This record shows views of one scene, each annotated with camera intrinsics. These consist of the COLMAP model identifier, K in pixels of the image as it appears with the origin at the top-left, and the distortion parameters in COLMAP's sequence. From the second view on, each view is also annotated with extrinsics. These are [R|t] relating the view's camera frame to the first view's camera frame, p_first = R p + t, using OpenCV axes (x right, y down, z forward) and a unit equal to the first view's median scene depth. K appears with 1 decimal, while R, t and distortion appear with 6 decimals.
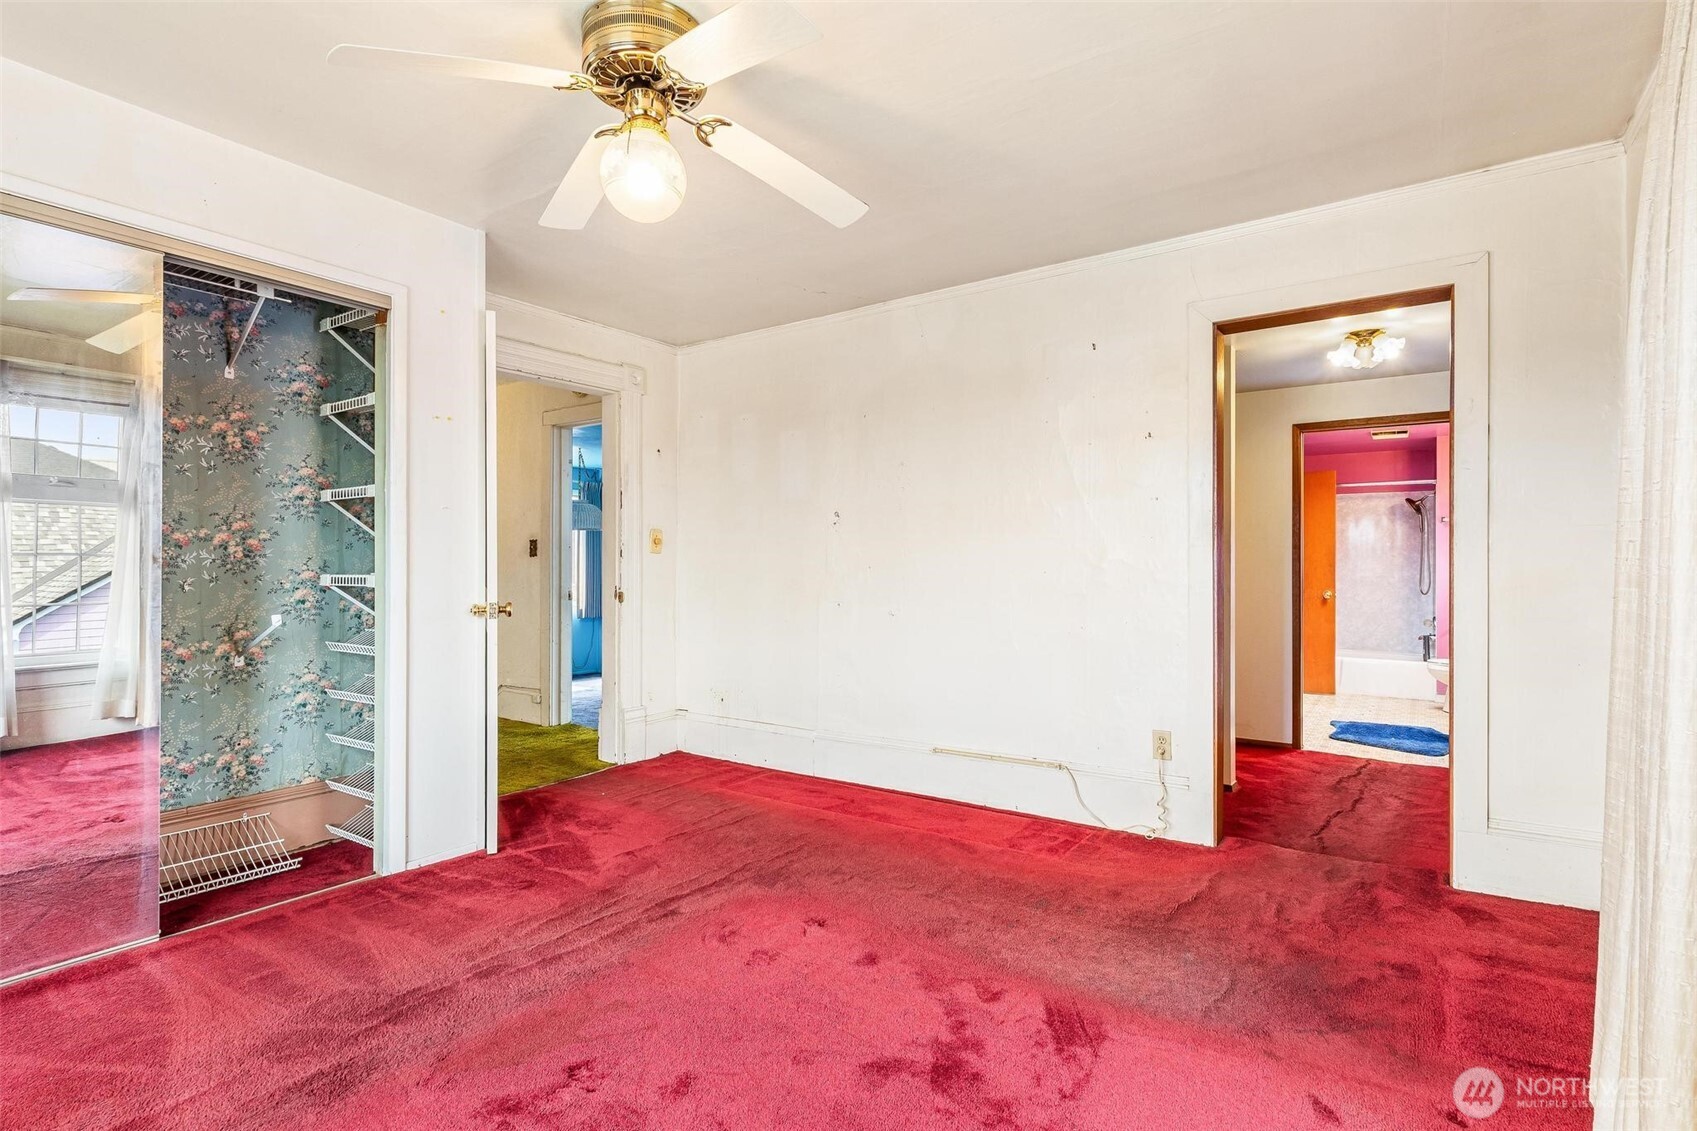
lens RADIAL K [[807.3, 0, 850.7], [0, 807.3, 576.6], [0, 0, 1]] dist [0.000172, 0.000181]
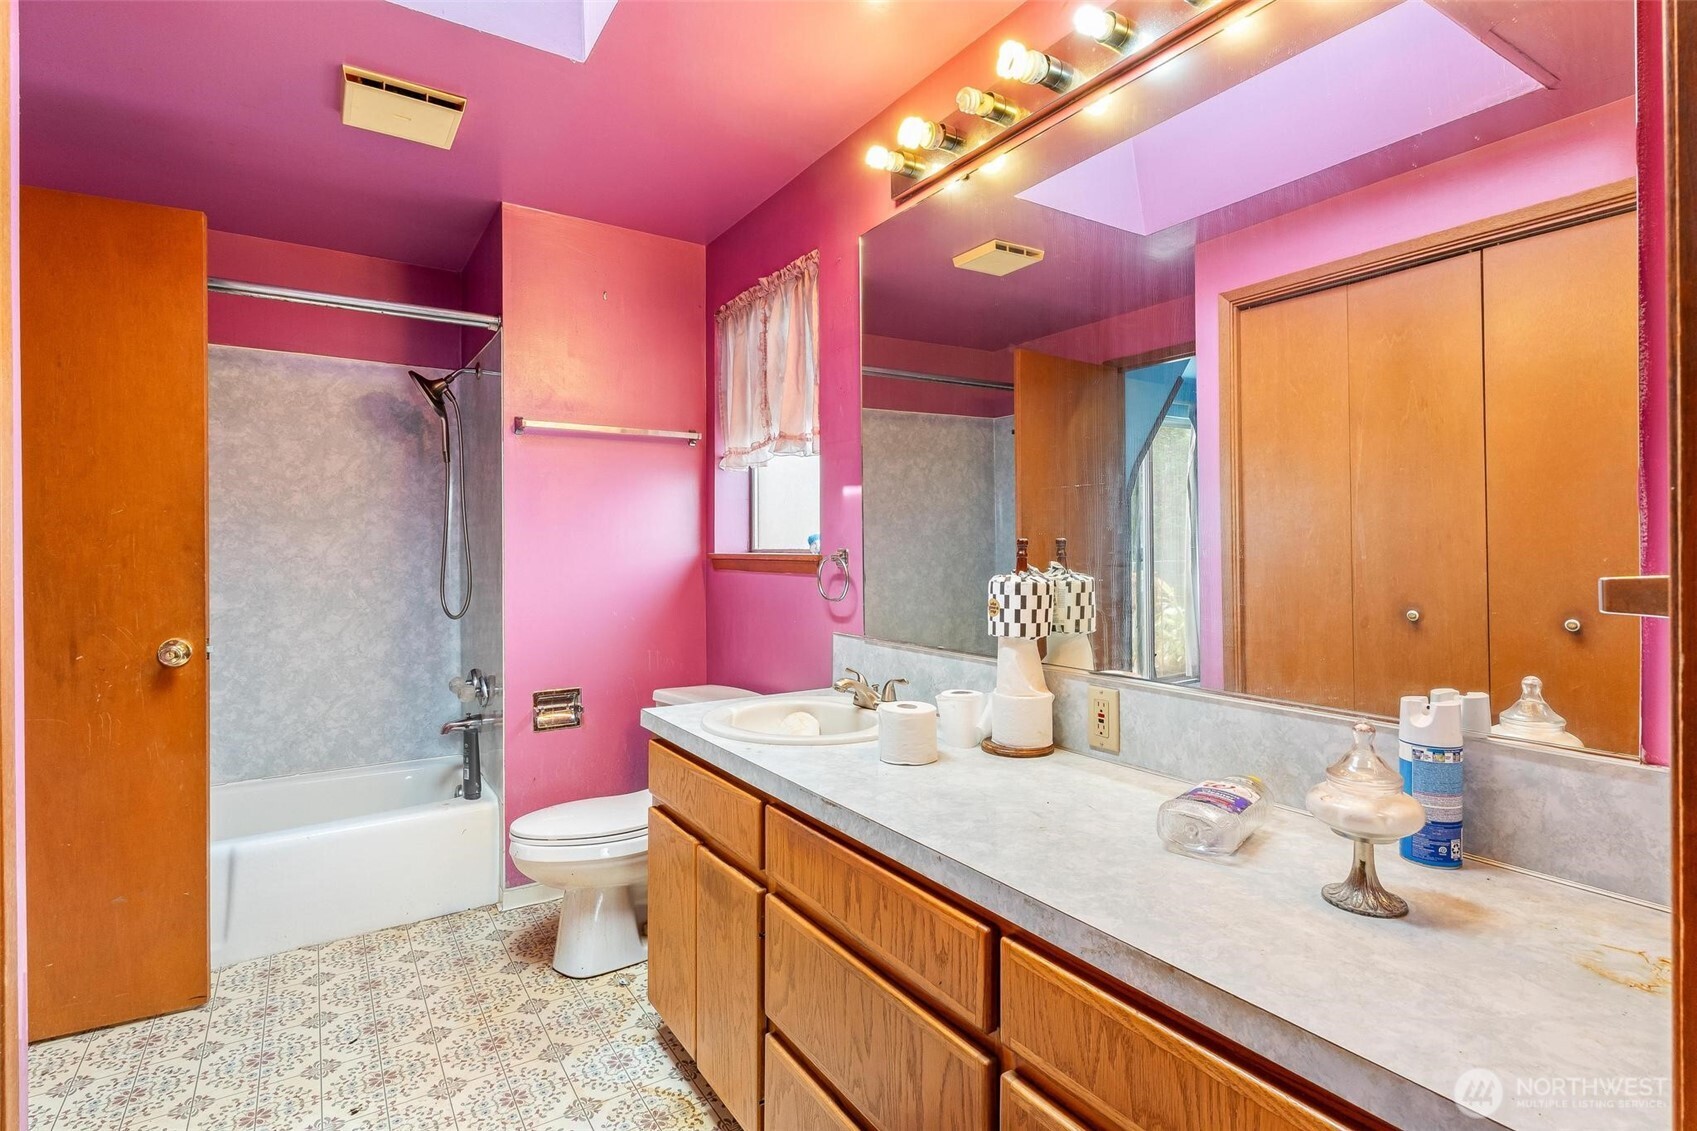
lens RADIAL K [[805.4, 0, 856.2], [0, 805.4, 551.2], [0, 0, 1]] dist [0.001526, -0.000207]
pose [[0.348039, -0.003730, 0.937473, 0.389100], [0.002220, 0.999993, 0.003155, -0.012175], [-0.937478, 0.000984, 0.348044, 0.646042]]
